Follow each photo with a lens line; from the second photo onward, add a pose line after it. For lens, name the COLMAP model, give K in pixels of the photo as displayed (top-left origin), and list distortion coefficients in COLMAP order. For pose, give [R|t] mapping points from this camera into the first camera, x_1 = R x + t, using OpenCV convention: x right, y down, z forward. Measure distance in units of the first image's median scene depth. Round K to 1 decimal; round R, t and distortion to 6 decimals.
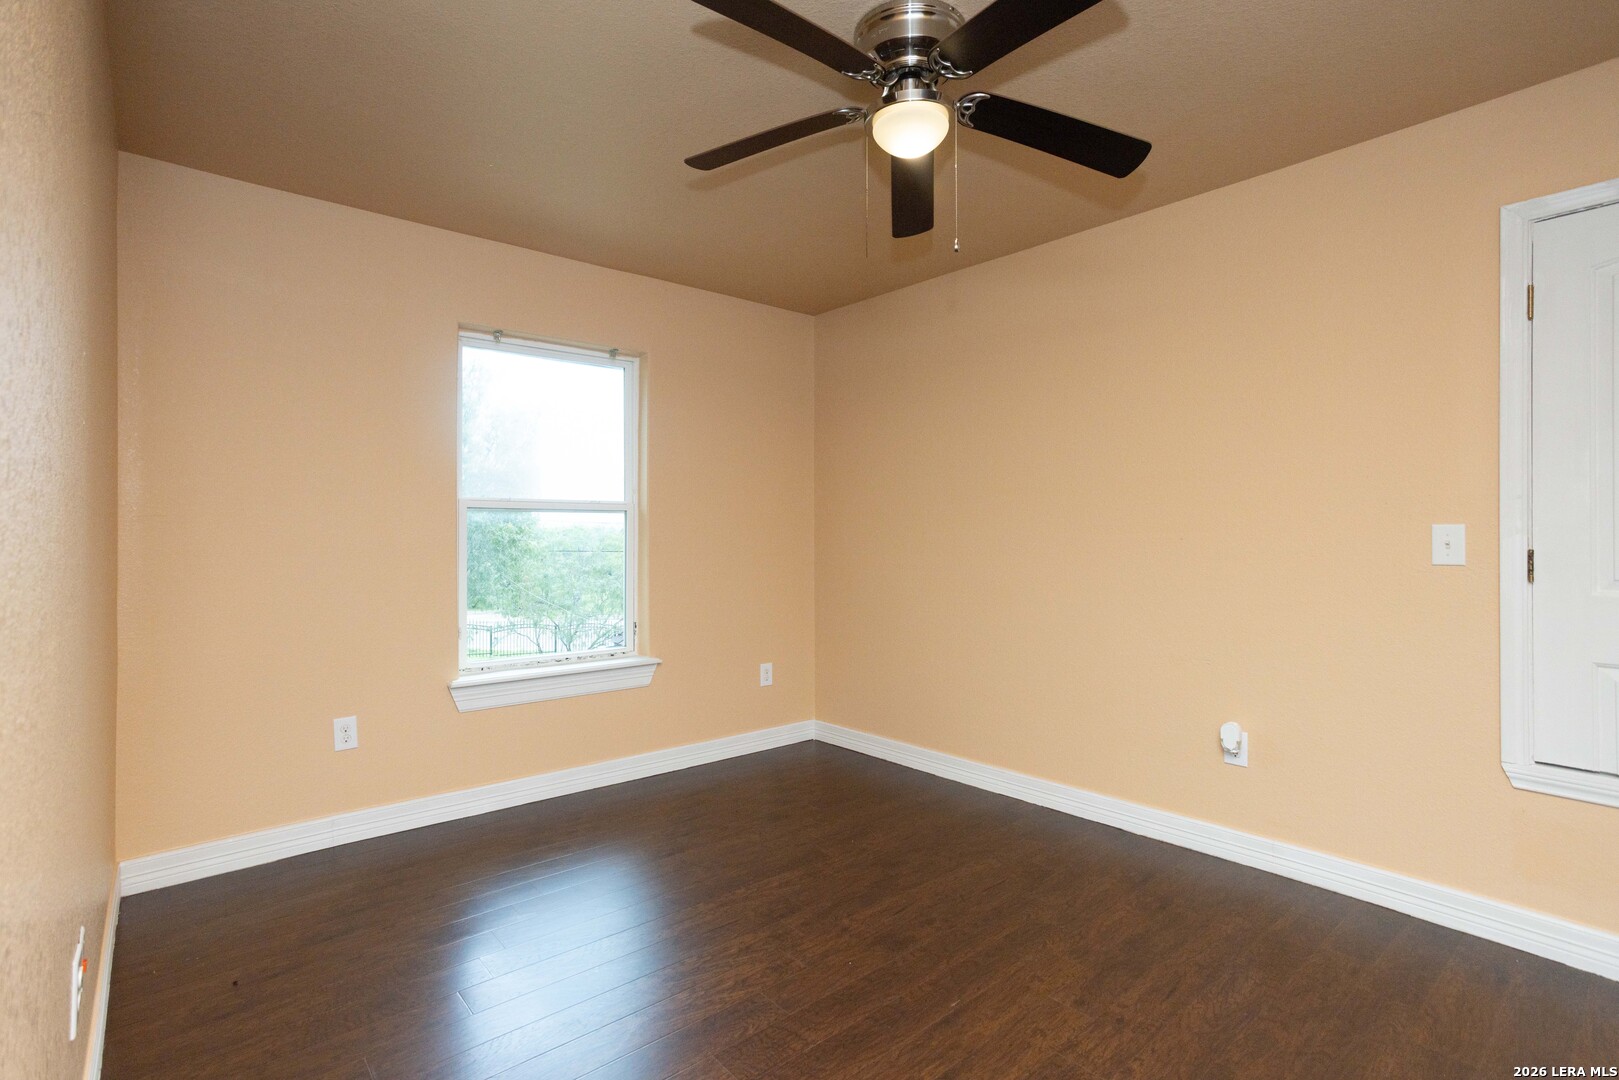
lens RADIAL K [[783.3, 0, 822.0], [0, 783.3, 544.9], [0, 0, 1]] dist [0.004862, 0.001616]
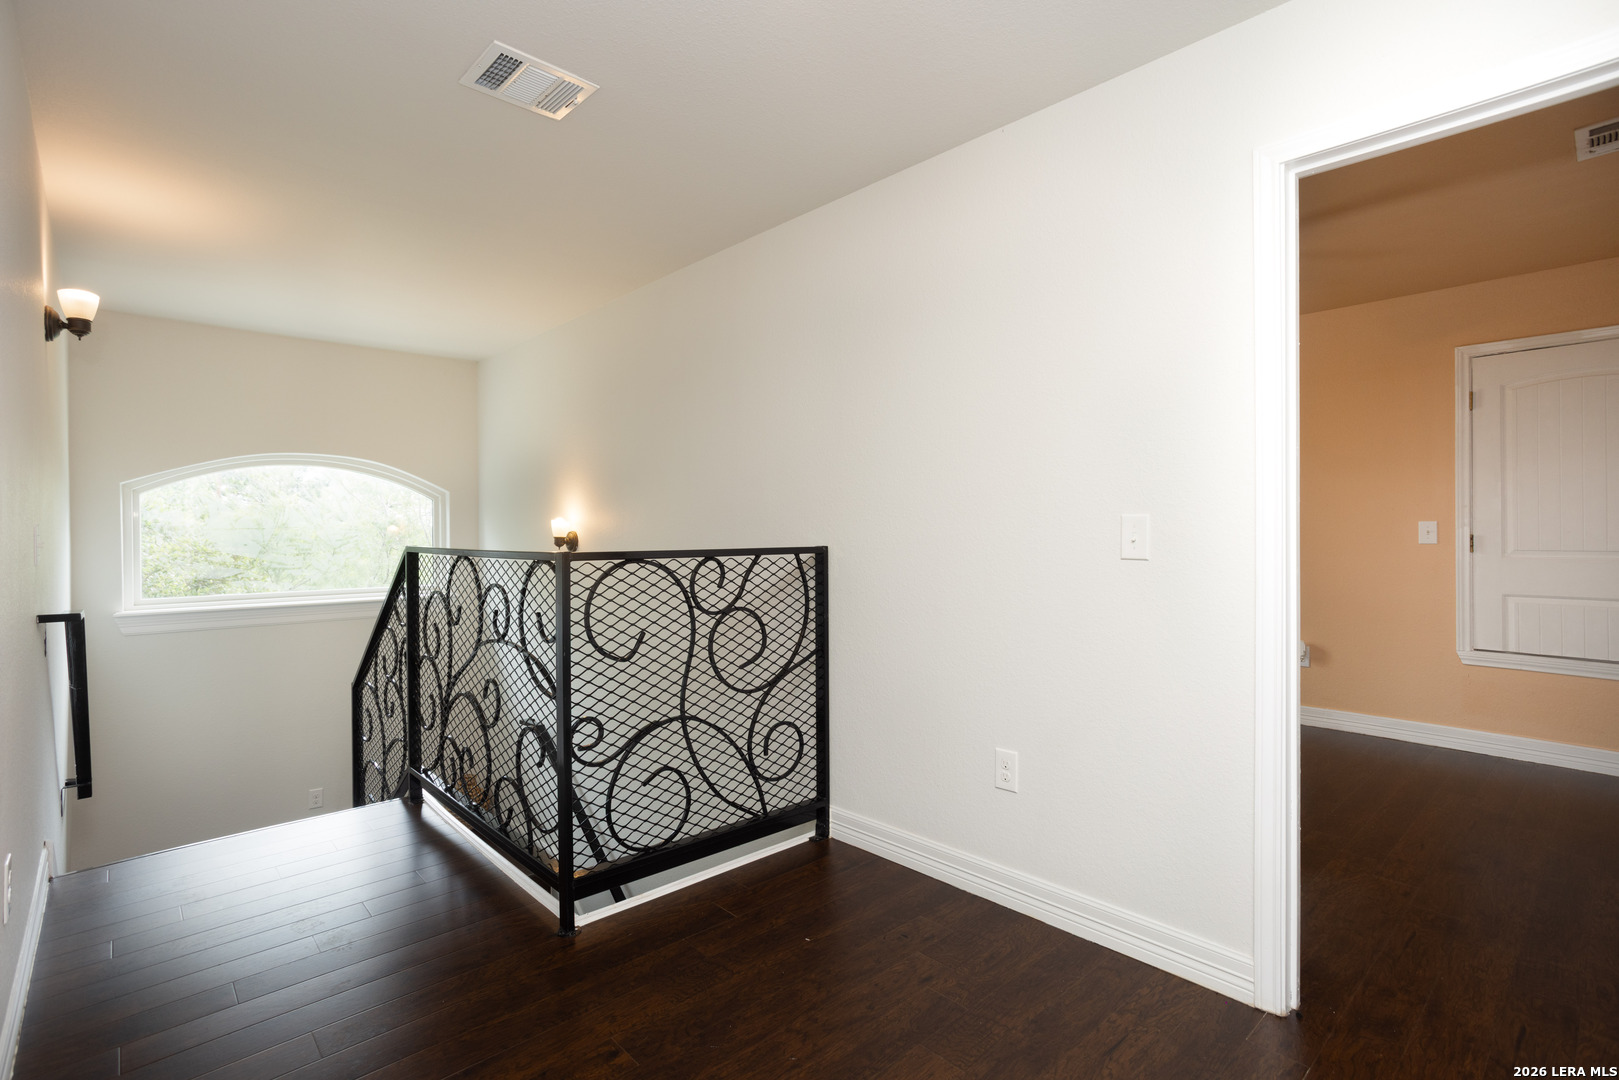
lens RADIAL K [[783.3, 0, 800.5], [0, 783.3, 540.2], [0, 0, 1]] dist [0.004862, 0.001616]
pose [[0.999634, -0.004204, 0.026716, -0.714549], [0.004236, 0.999990, -0.001170, 0.013992], [-0.026711, 0.001283, 0.999642, -0.793193]]
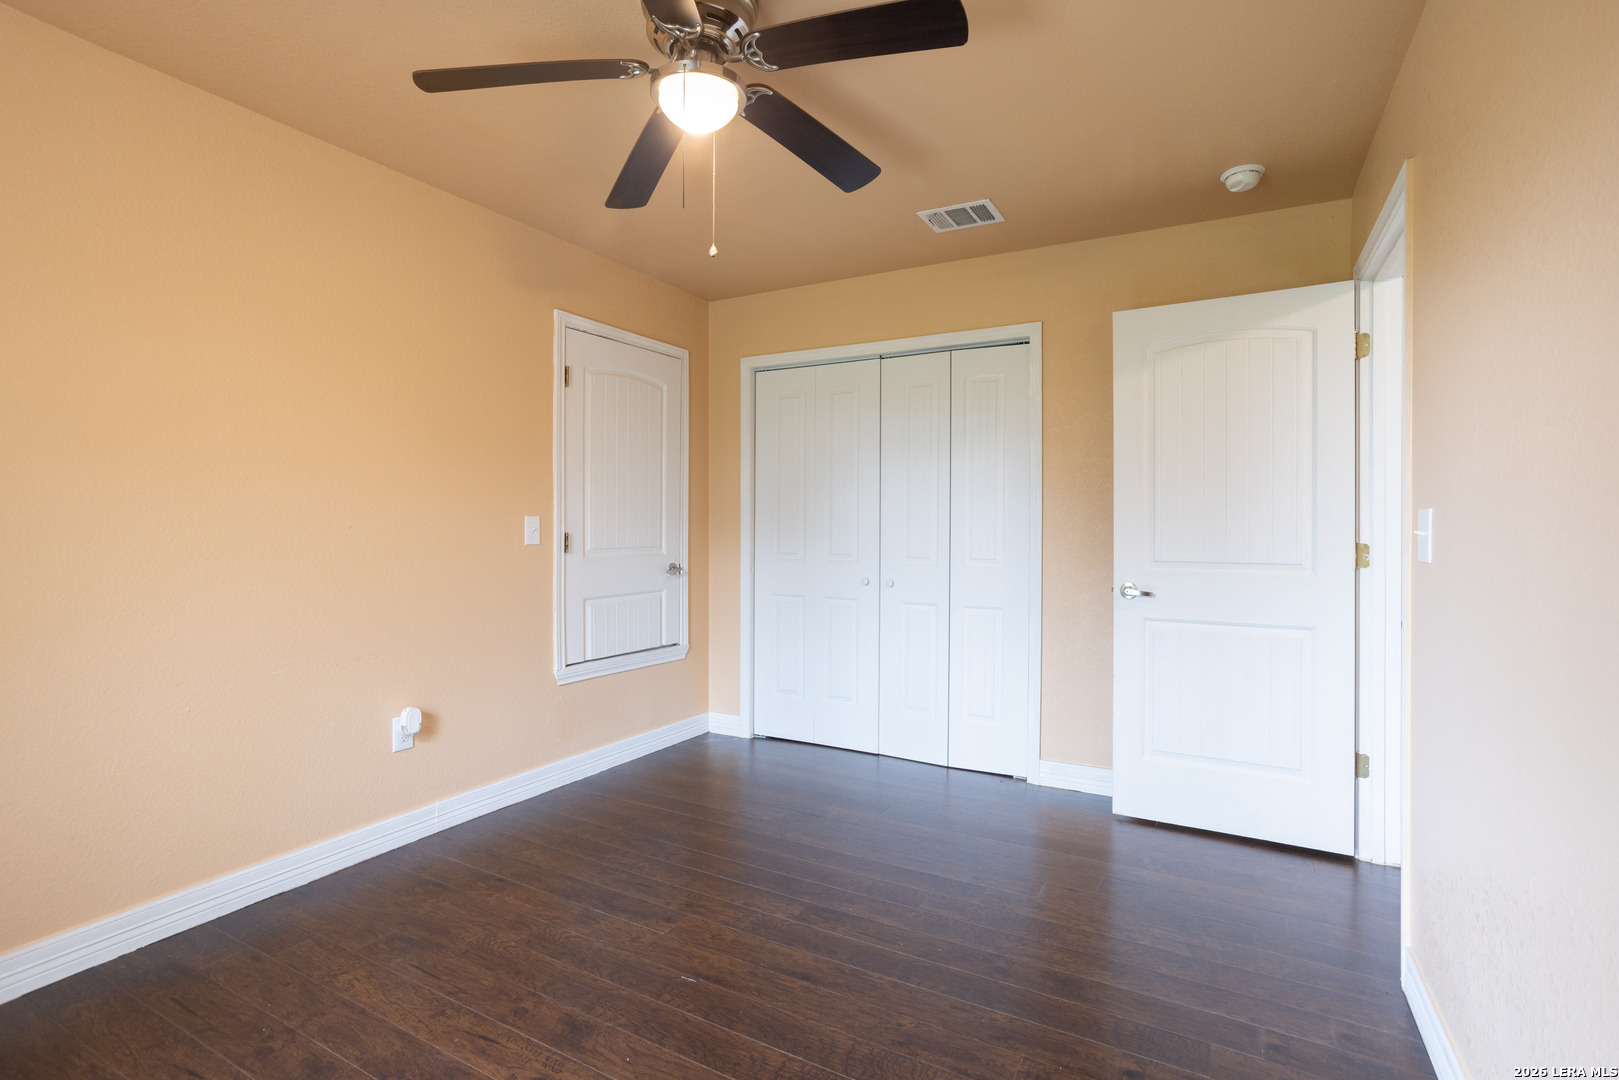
lens RADIAL K [[783.3, 0, 805.0], [0, 783.3, 541.4], [0, 0, 1]] dist [0.004862, 0.001616]
pose [[-0.334083, -0.018929, 0.942354, -0.744450], [0.004926, 0.999750, 0.021828, -0.009725], [-0.942531, 0.011935, -0.333906, 1.057858]]
